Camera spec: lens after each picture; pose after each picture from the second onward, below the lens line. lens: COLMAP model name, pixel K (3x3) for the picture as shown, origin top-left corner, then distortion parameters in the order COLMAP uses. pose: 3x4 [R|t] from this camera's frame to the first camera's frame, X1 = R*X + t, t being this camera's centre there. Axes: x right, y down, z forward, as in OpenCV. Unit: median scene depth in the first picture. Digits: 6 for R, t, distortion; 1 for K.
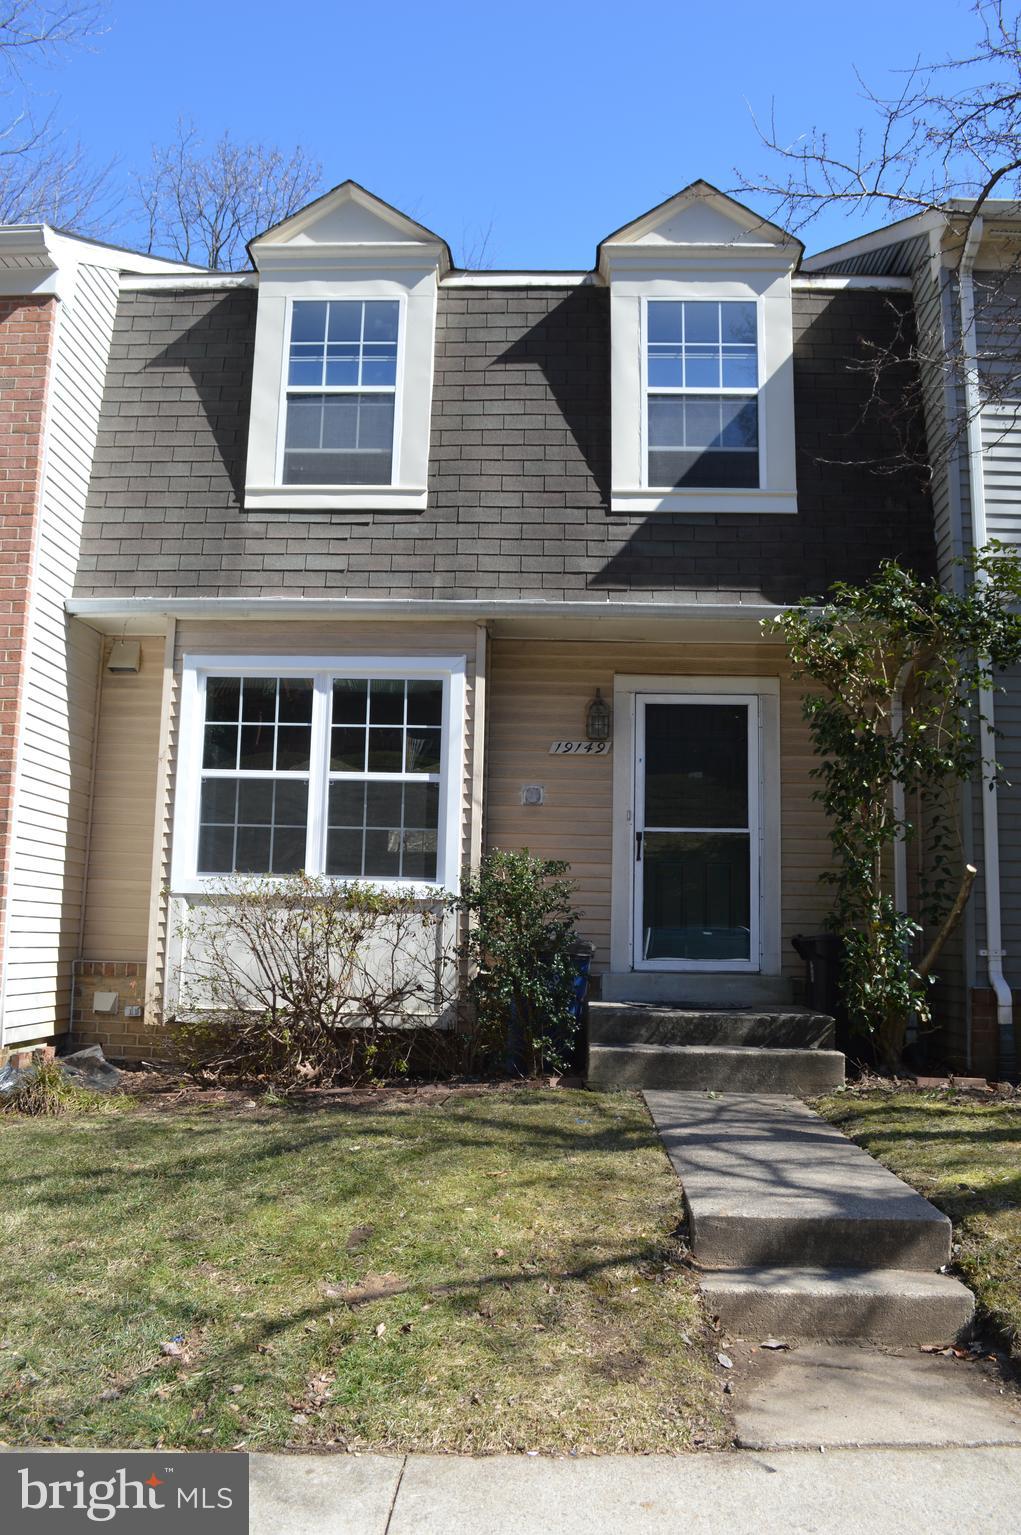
lens RADIAL K [[1233.3, 0, 514.3], [0, 1233.3, 770.6], [0, 0, 1]] dist [-0.088158, 0.014024]
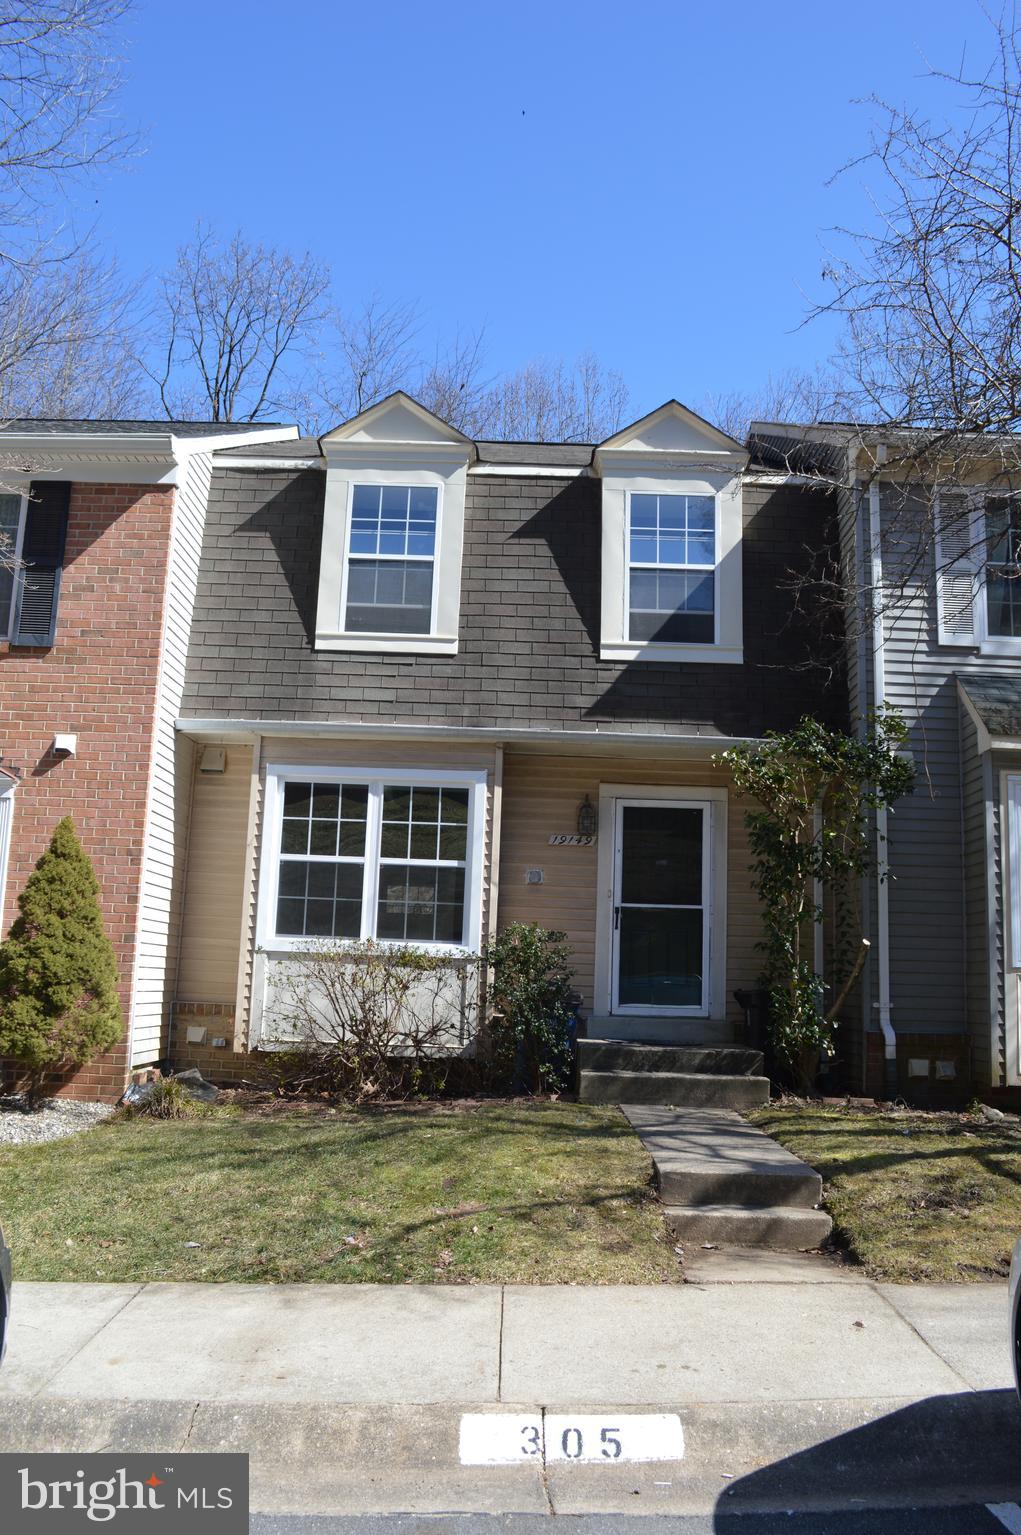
lens RADIAL K [[1233.3, 0, 510.4], [0, 1233.3, 769.7], [0, 0, 1]] dist [-0.088158, 0.014024]
pose [[0.999450, 0.018774, 0.027329, -0.052233], [-0.017844, 0.999266, -0.033910, -0.051684], [-0.027946, 0.033404, 0.999051, -0.309962]]
